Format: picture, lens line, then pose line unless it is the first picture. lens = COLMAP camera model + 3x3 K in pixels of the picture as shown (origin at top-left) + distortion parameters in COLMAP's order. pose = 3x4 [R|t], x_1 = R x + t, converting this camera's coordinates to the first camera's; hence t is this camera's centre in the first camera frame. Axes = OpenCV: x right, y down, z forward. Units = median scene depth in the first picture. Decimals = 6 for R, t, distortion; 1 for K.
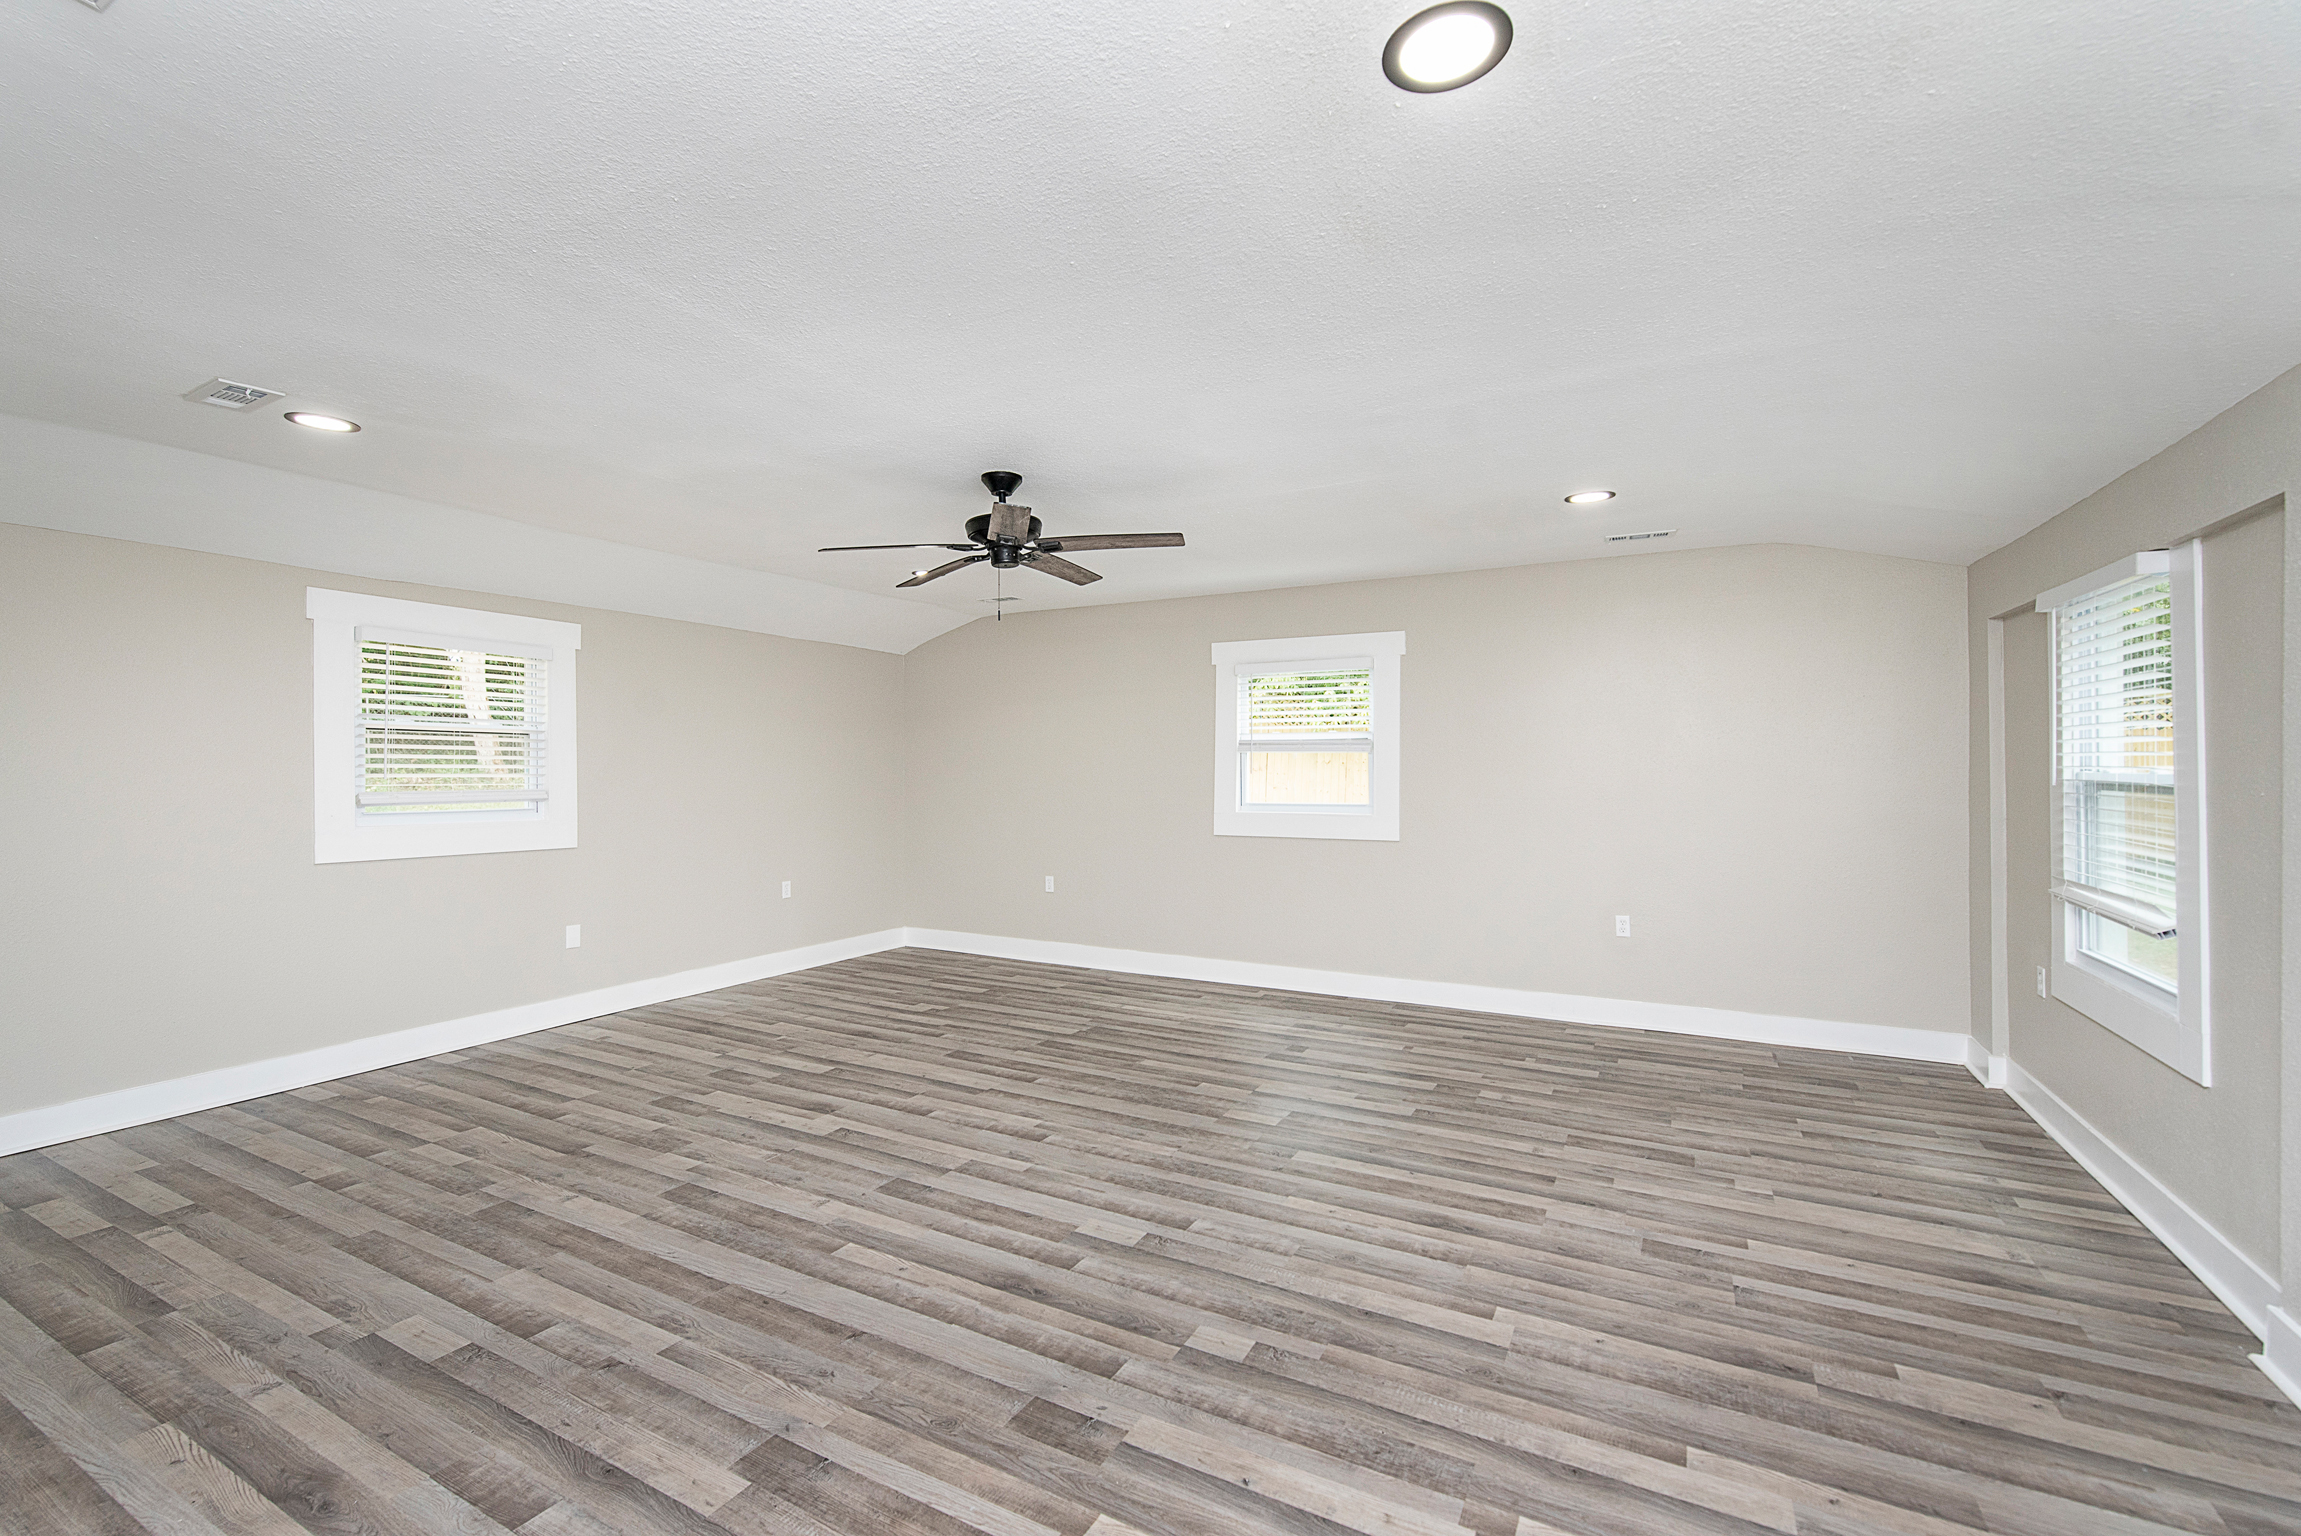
lens RADIAL K [[1116.3, 0, 1150.5], [0, 1116.3, 768.0], [0, 0, 1]] dist [-0.000622, -0.001077]
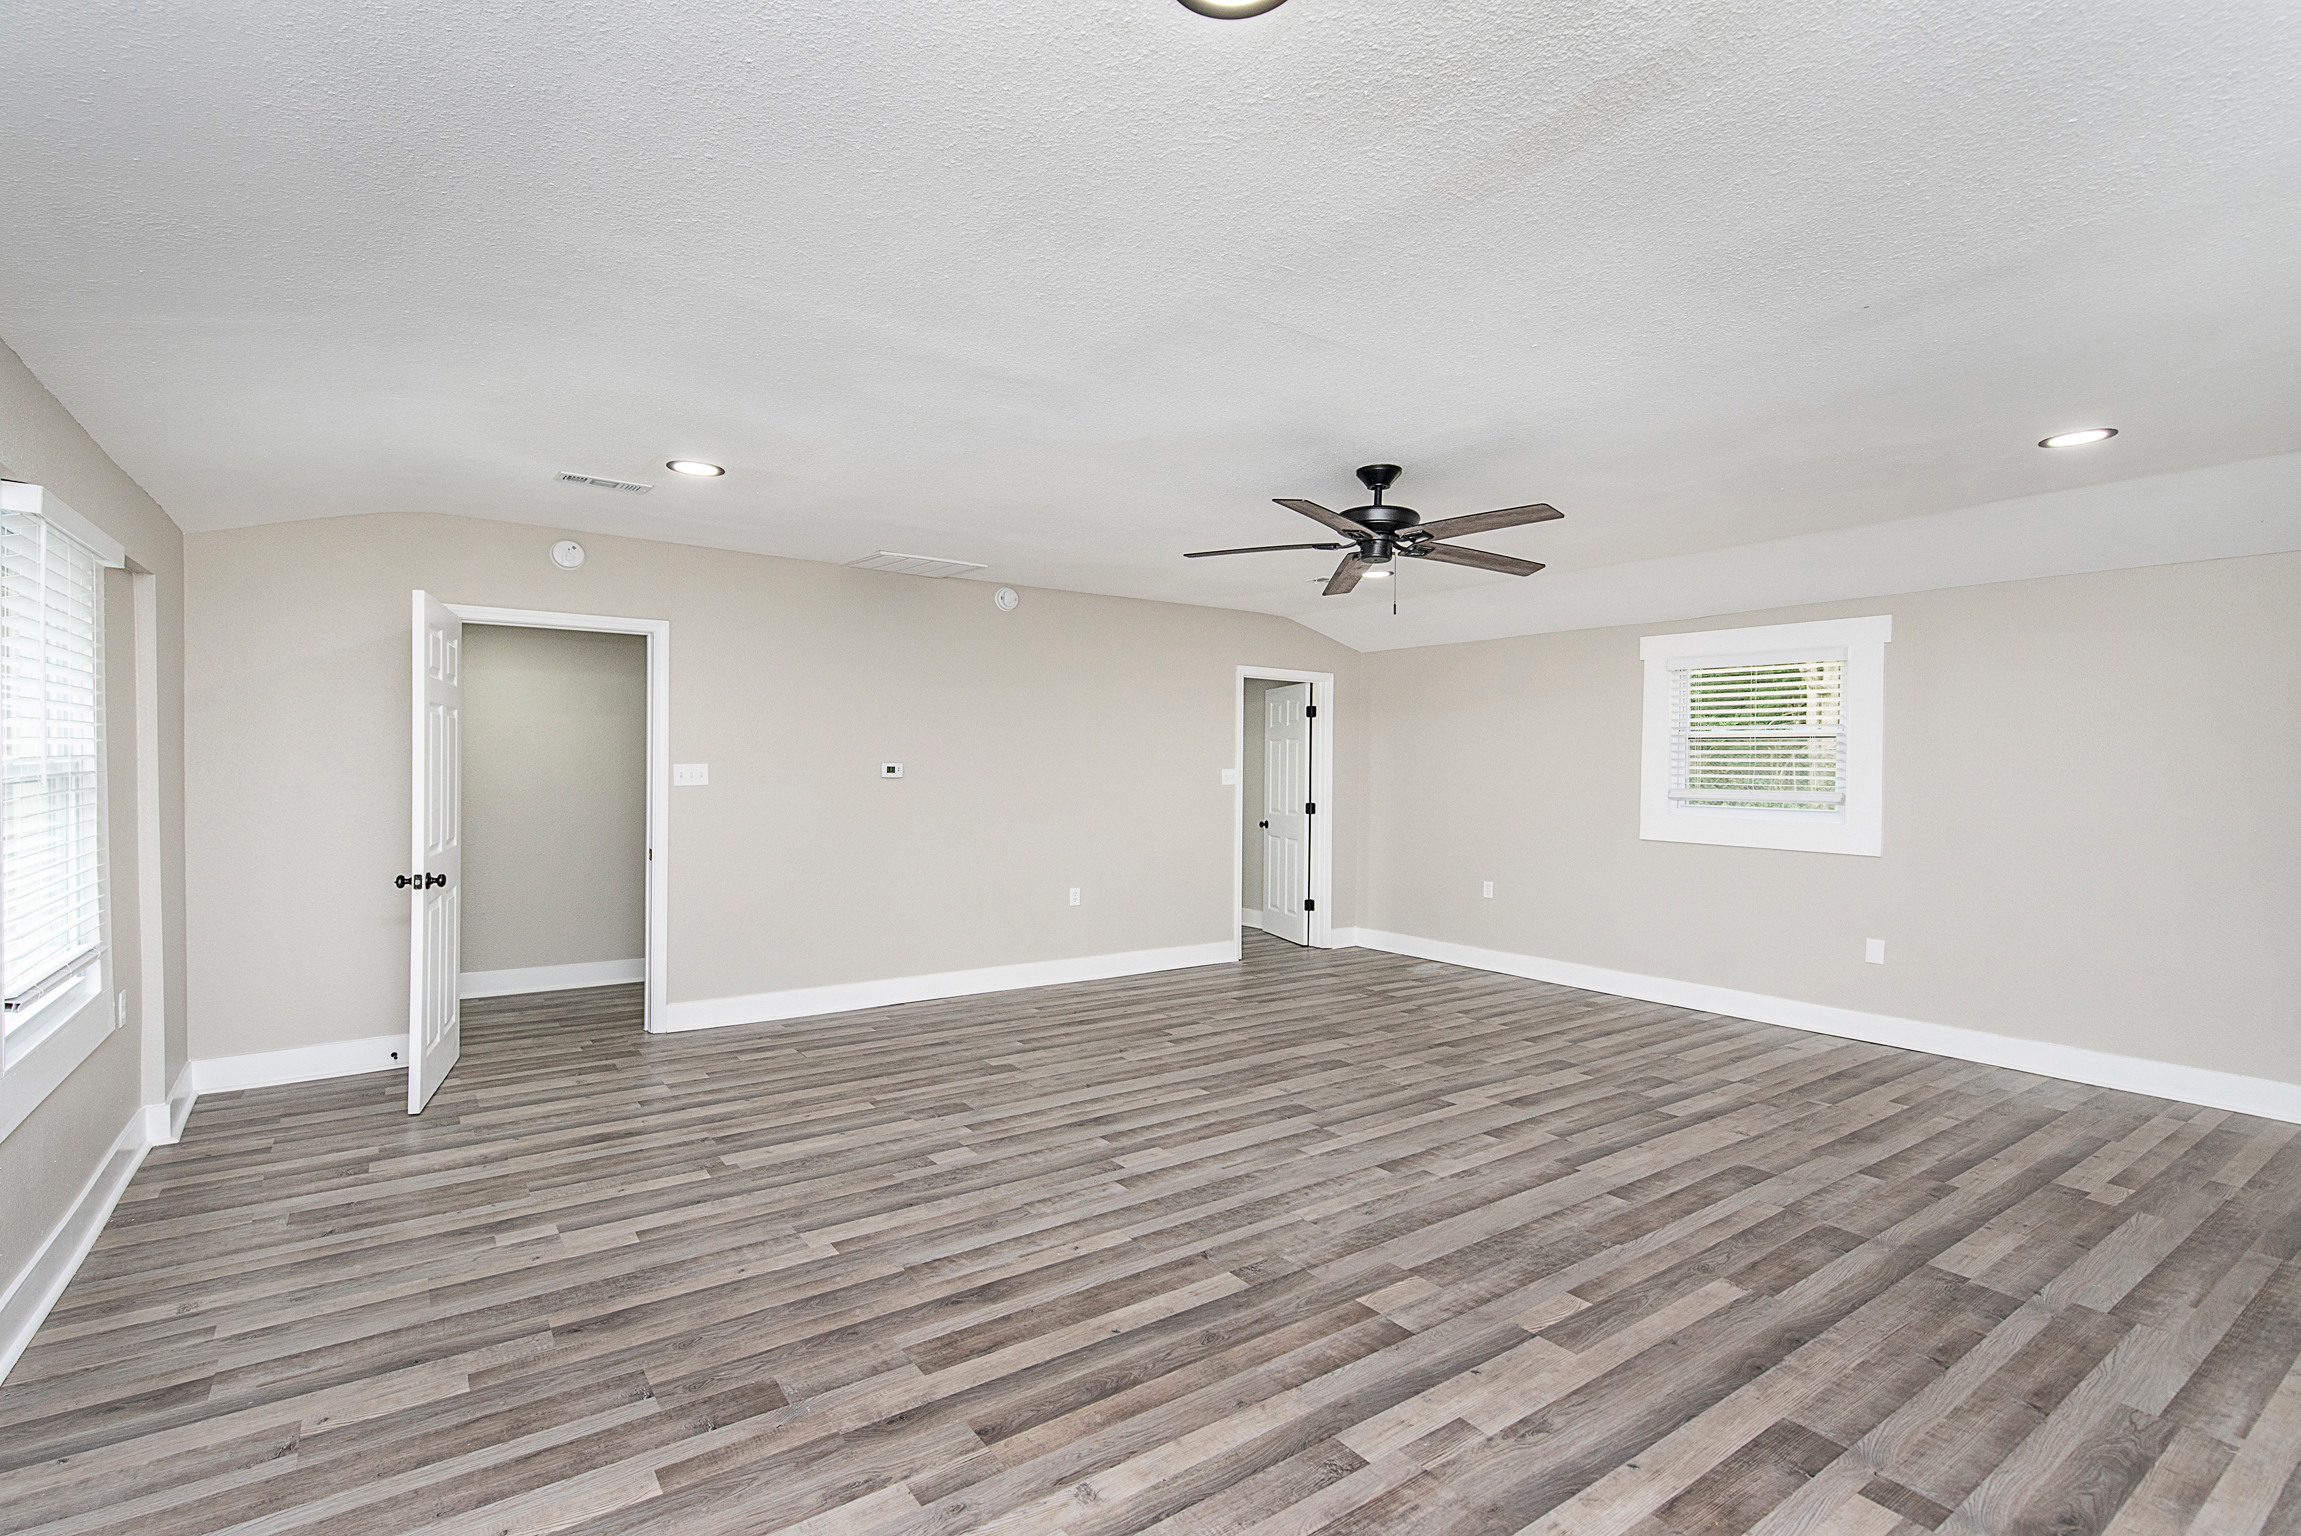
lens RADIAL K [[980.2, 0, 1123.5], [0, 980.2, 766.1], [0, 0, 1]] dist [0.001846, -0.000995]
pose [[-0.473029, -0.001713, -0.881045, 0.838273], [-0.008392, 0.999962, 0.002561, -0.002189], [0.881007, 0.008605, -0.473026, 1.382301]]
